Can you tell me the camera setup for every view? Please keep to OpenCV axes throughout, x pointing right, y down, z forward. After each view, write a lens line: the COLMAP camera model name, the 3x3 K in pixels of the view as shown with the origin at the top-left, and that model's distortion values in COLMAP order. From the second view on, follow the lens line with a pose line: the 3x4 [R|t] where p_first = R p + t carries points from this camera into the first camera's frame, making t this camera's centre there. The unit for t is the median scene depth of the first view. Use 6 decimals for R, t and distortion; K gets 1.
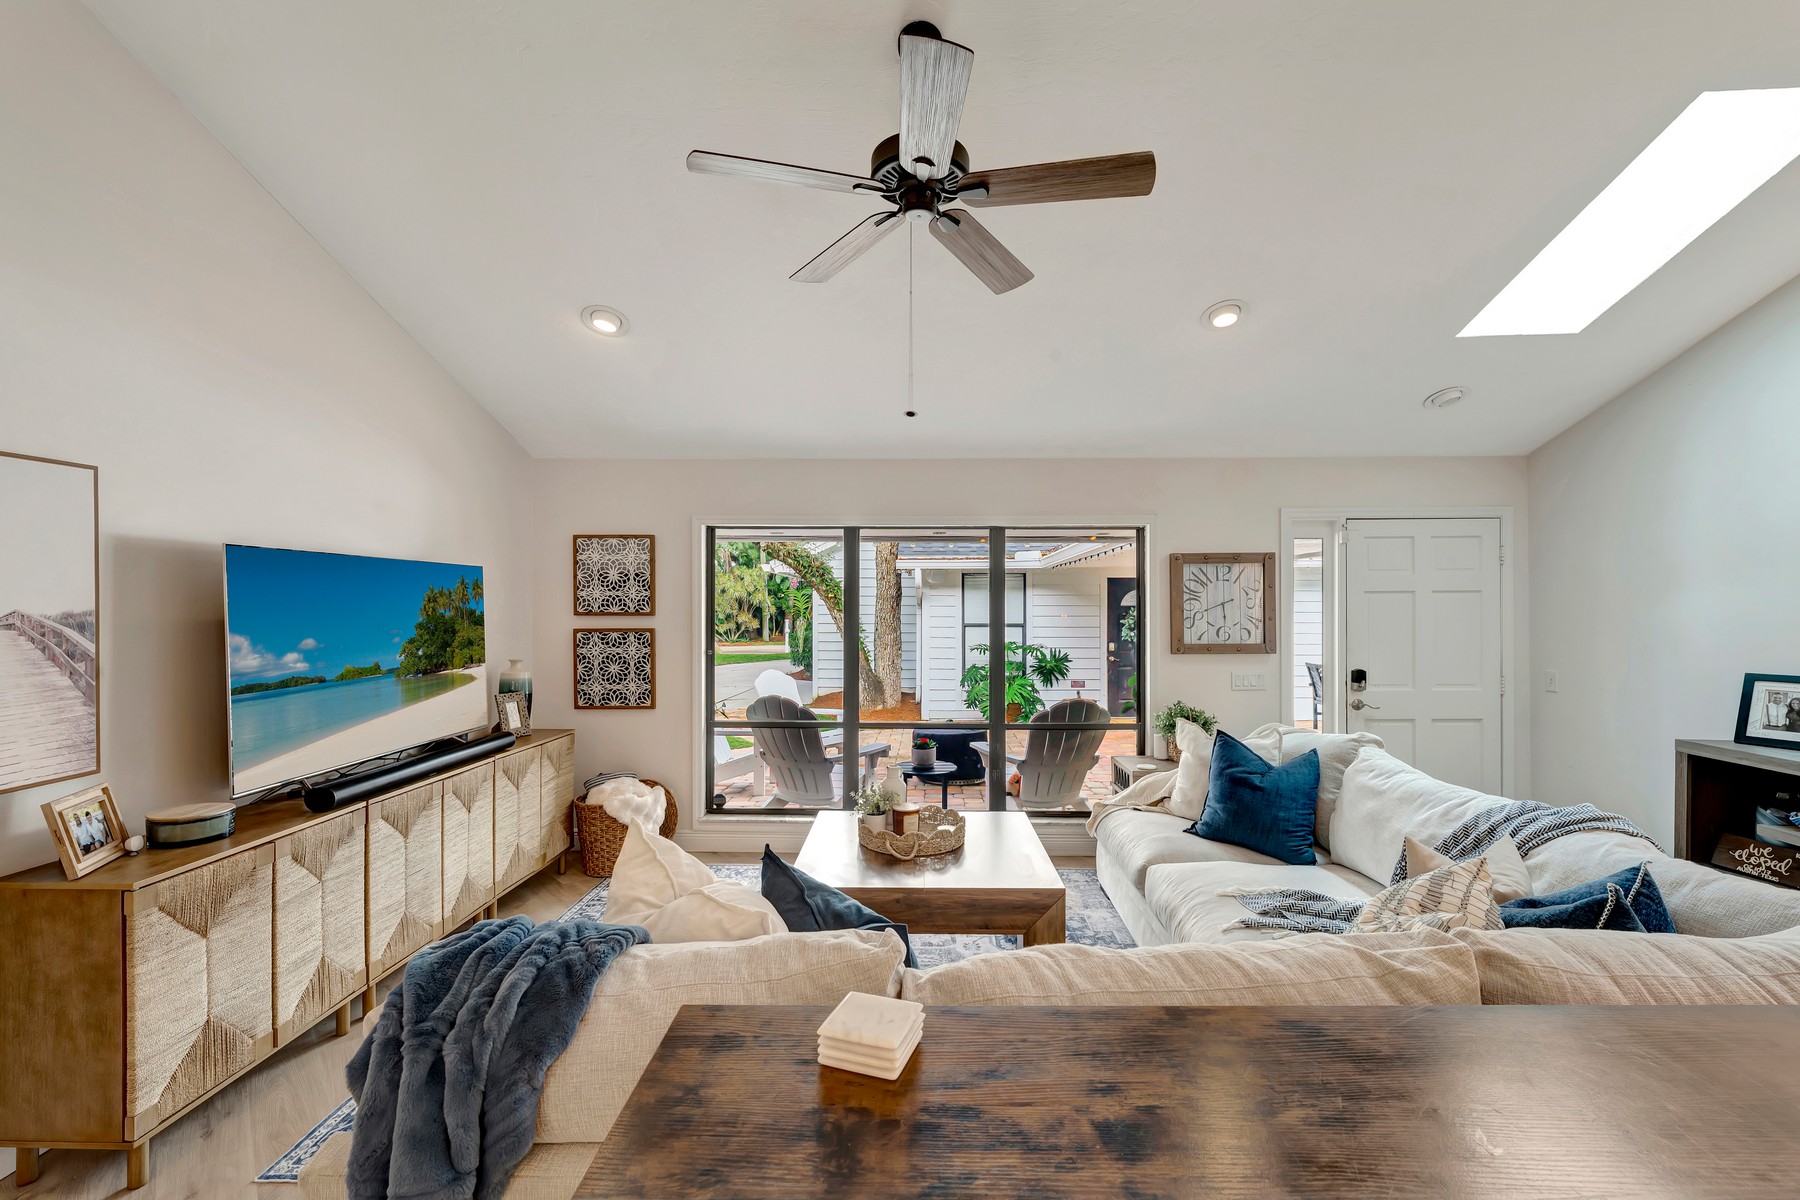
lens RADIAL K [[717.0, 0, 906.3], [0, 717.0, 599.8], [0, 0, 1]] dist [-0.001475, -0.000166]
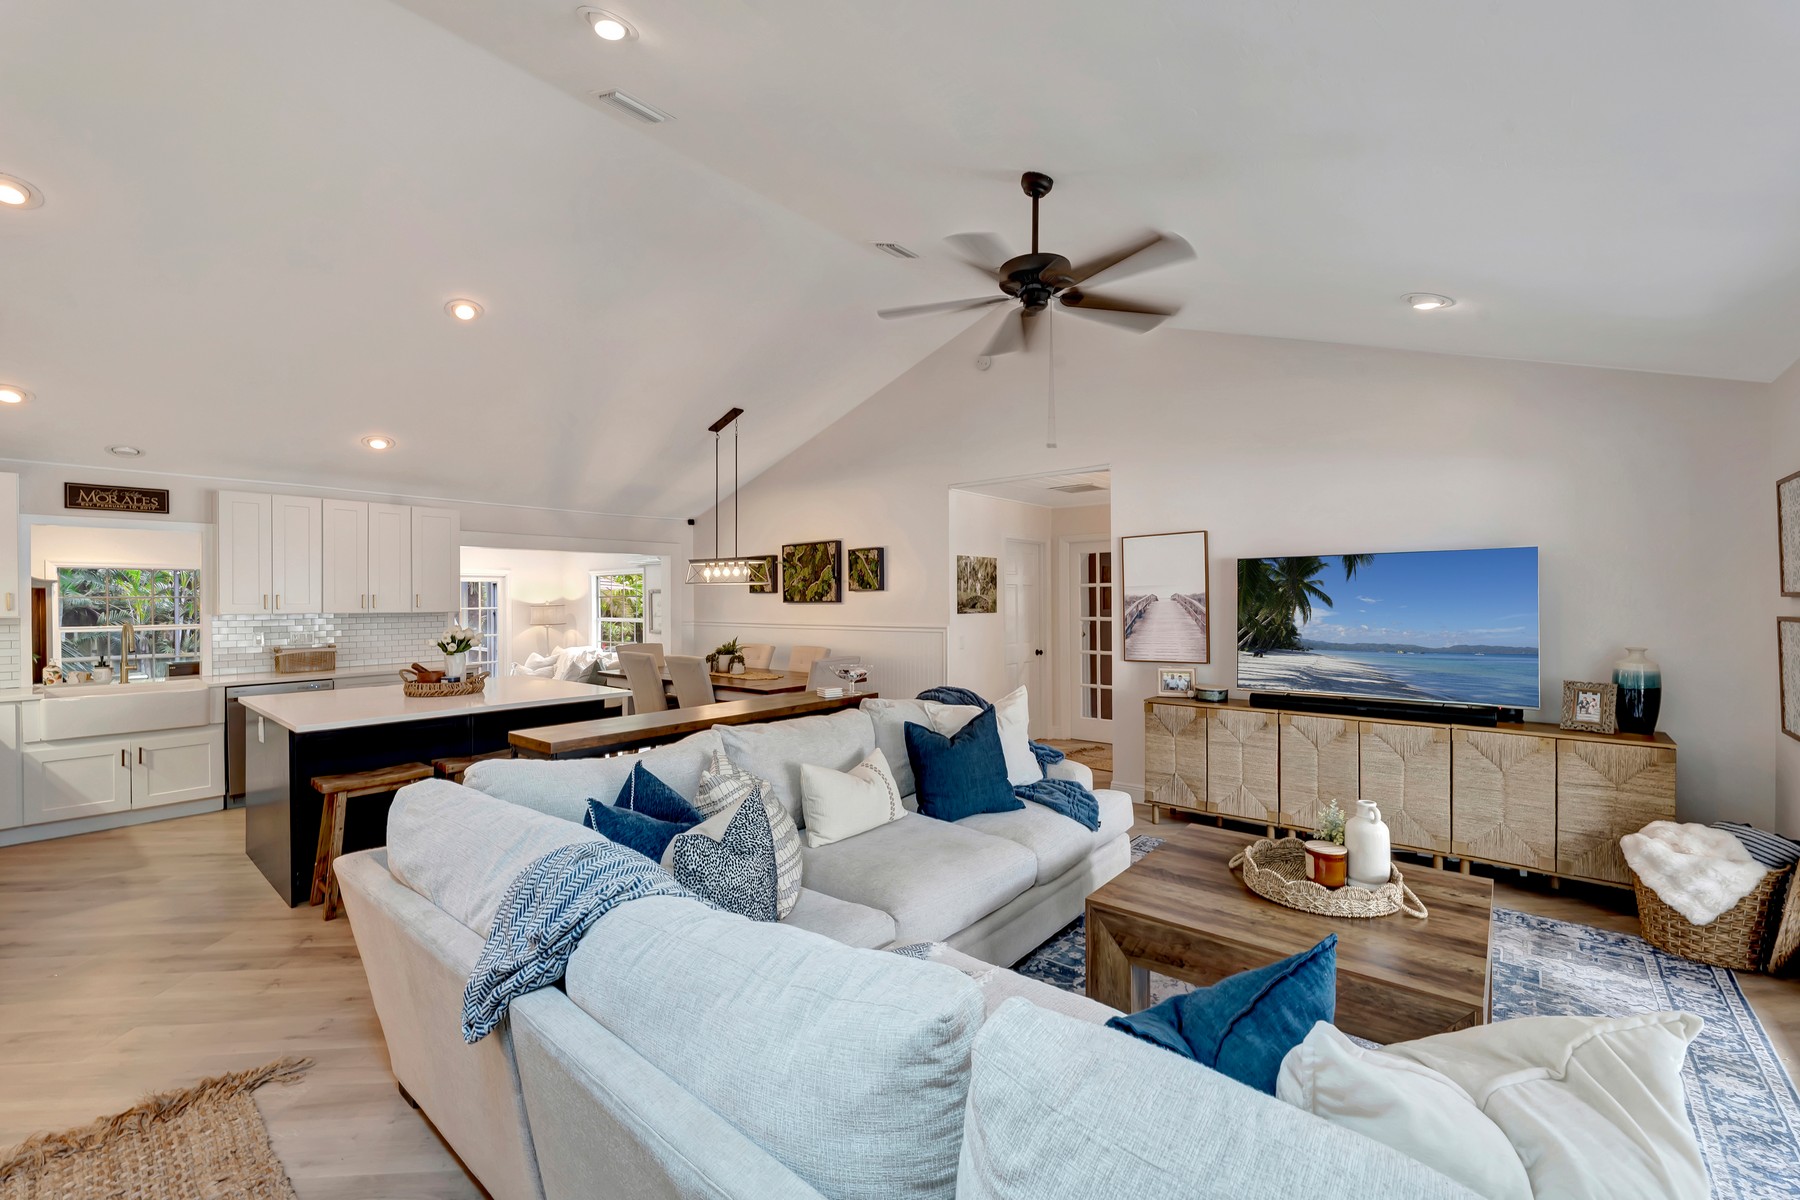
lens RADIAL K [[717.0, 0, 906.3], [0, 717.0, 599.8], [0, 0, 1]] dist [-0.001475, -0.000166]
pose [[-0.598493, 0.008051, -0.801088, 1.301498], [0.017535, 0.999842, -0.003051, 0.026517], [0.800936, -0.015873, -0.598539, 1.608807]]
